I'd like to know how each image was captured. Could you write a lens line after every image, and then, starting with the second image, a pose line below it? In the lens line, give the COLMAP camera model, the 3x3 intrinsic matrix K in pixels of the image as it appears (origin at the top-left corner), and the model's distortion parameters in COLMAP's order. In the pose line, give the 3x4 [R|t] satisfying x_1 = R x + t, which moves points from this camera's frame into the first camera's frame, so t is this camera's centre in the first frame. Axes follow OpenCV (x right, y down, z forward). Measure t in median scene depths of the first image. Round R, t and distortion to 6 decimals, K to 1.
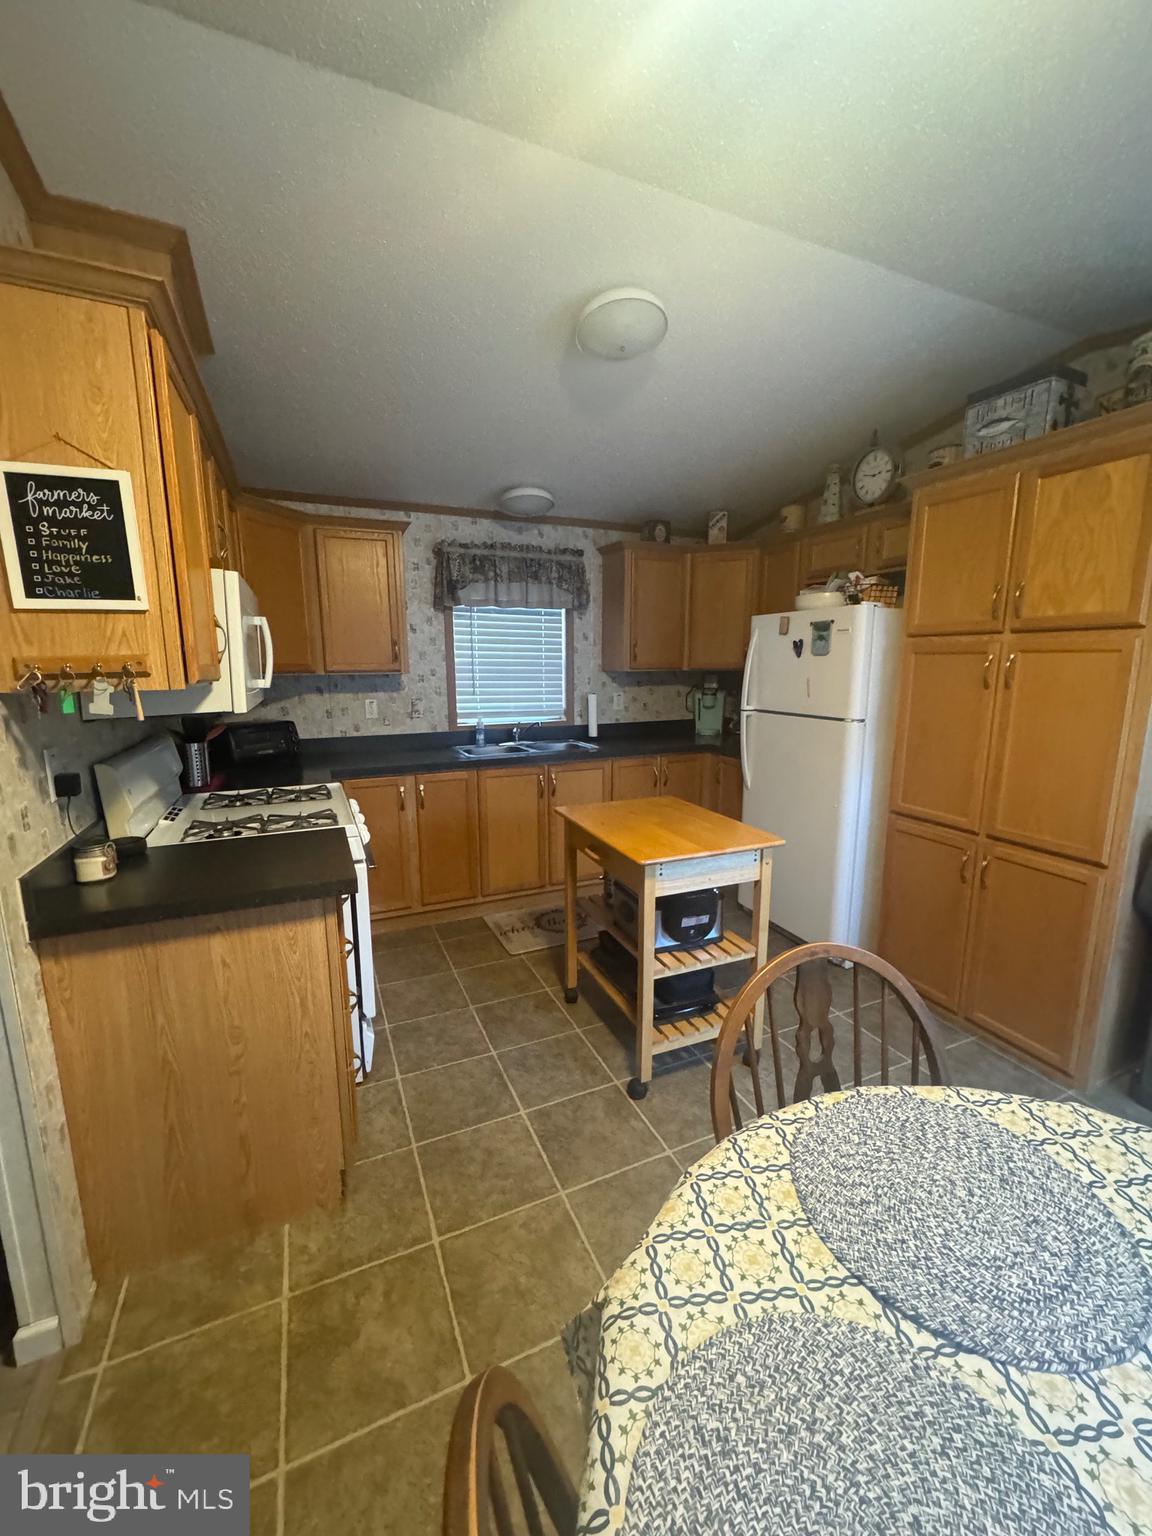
lens RADIAL K [[611.0, 0, 578.5], [0, 611.0, 767.2], [0, 0, 1]] dist [-0.001906, -0.000205]
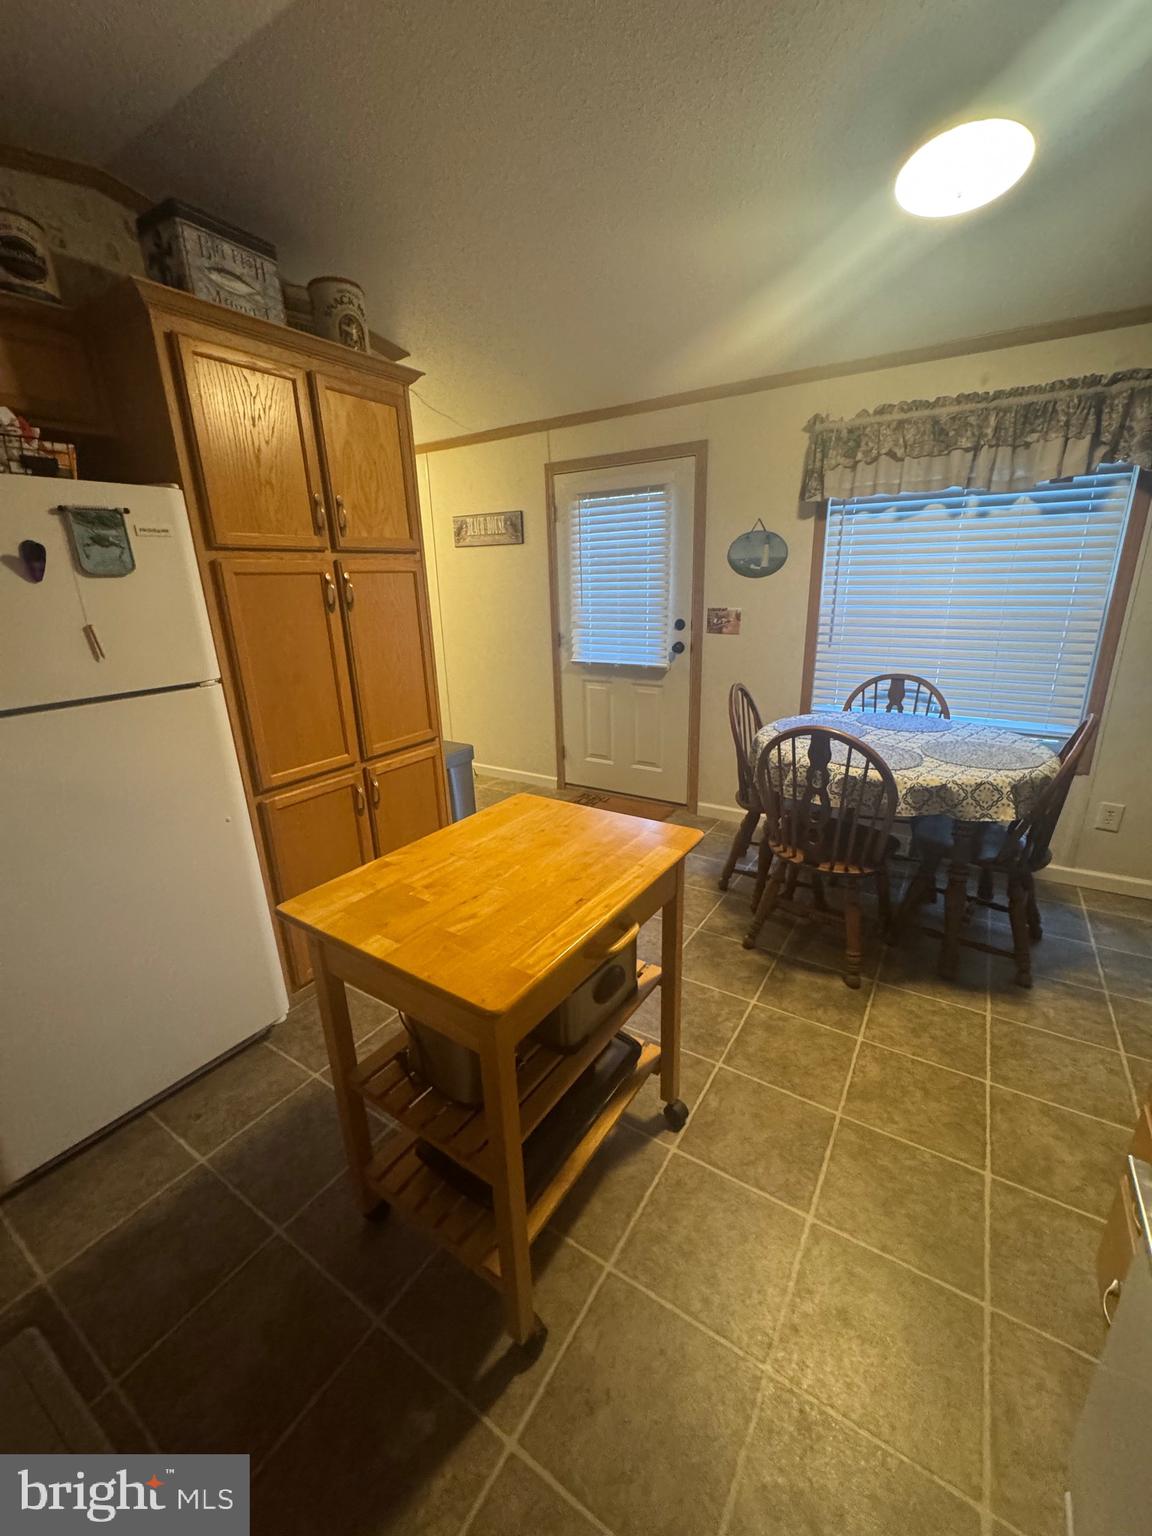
lens RADIAL K [[611.0, 0, 578.5], [0, 611.0, 767.2], [0, 0, 1]] dist [-0.001906, -0.000205]
pose [[-0.550115, -0.230720, 0.802585, -0.393973], [0.170305, 0.909883, 0.378297, -0.231559], [-0.817539, 0.344791, -0.461247, 1.370205]]
